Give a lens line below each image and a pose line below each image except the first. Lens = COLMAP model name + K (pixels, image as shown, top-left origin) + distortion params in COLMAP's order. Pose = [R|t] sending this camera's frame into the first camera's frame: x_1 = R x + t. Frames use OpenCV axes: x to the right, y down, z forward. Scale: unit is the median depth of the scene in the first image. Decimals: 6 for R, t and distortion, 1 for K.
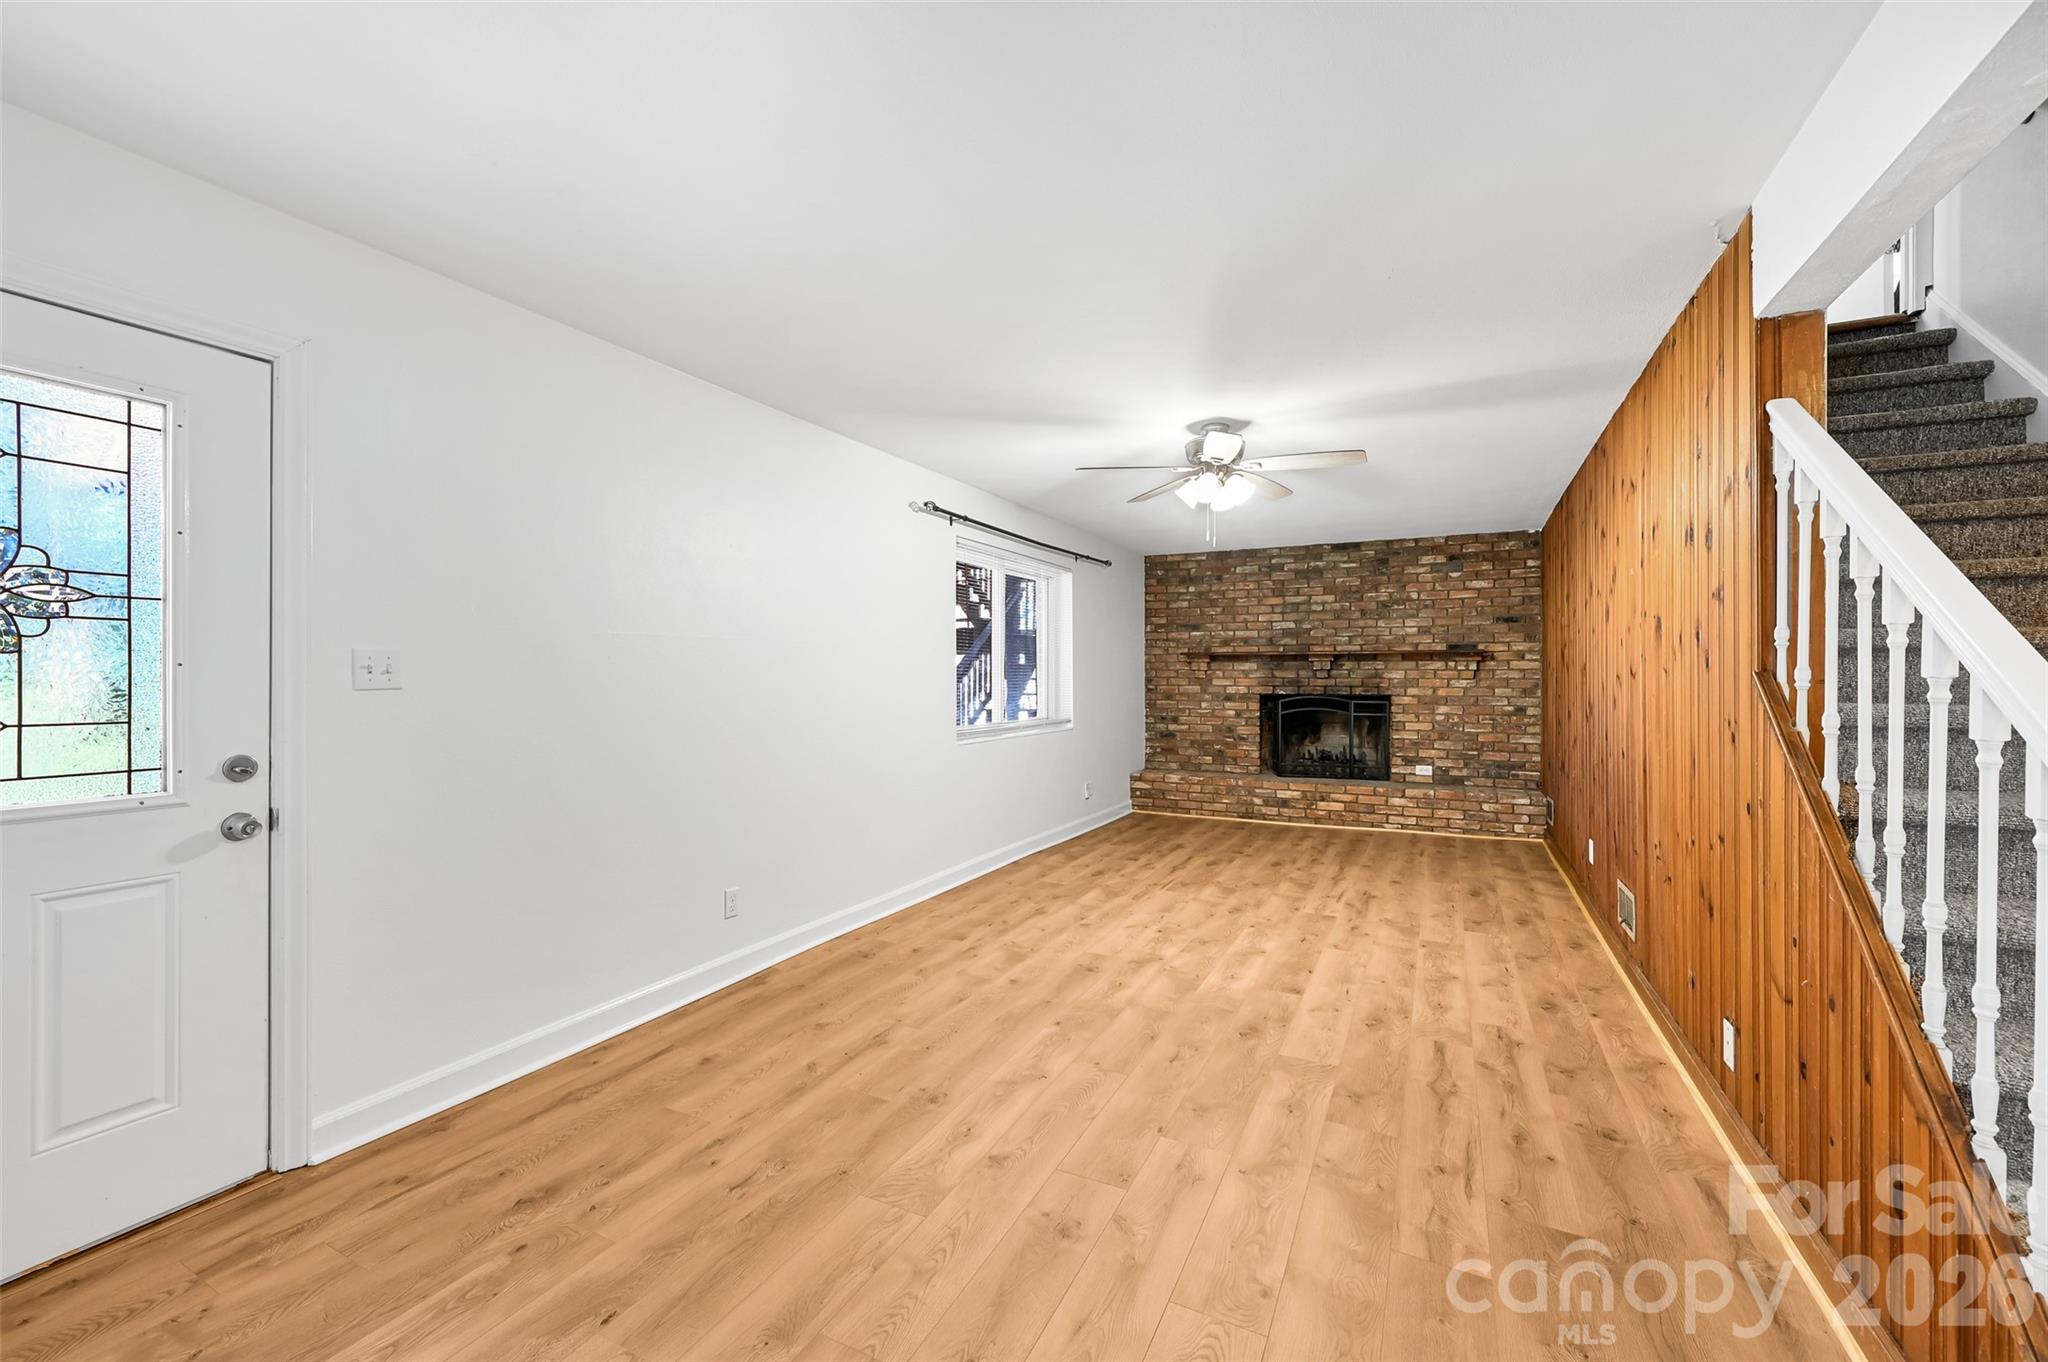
lens RADIAL K [[827.6, 0, 1035.6], [0, 827.6, 676.2], [0, 0, 1]] dist [-0.000007, -0.000058]
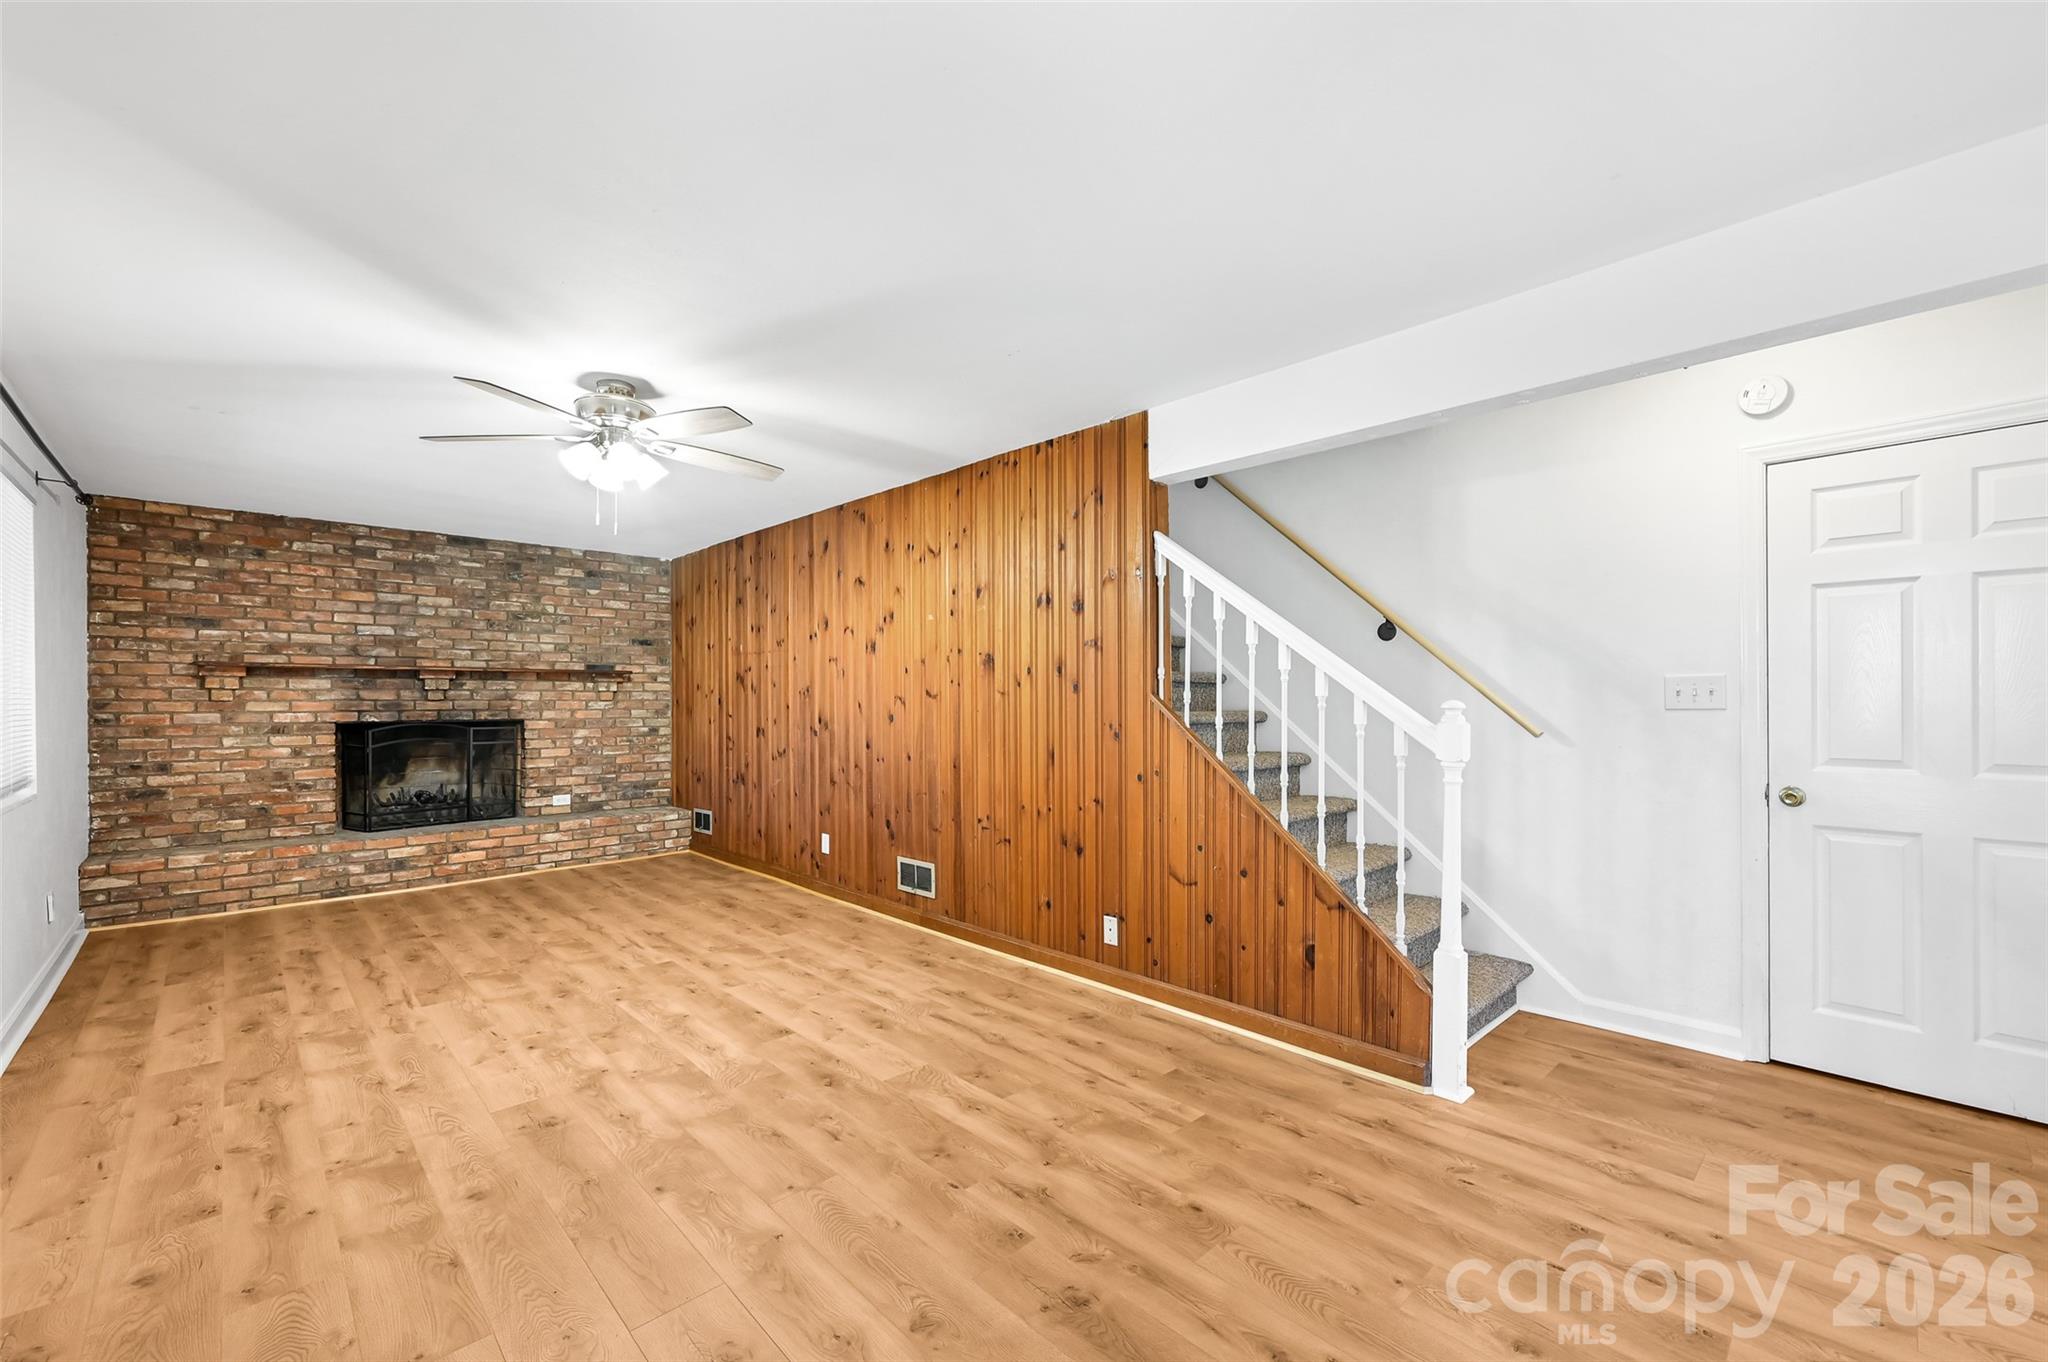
lens RADIAL K [[827.6, 0, 1035.4], [0, 827.6, 696.0], [0, 0, 1]] dist [-0.000007, -0.000058]
pose [[0.334978, 0.001282, 0.942225, -0.232545], [0.001511, 0.999997, -0.001898, 0.000527], [-0.942225, 0.002060, 0.334975, 0.202956]]
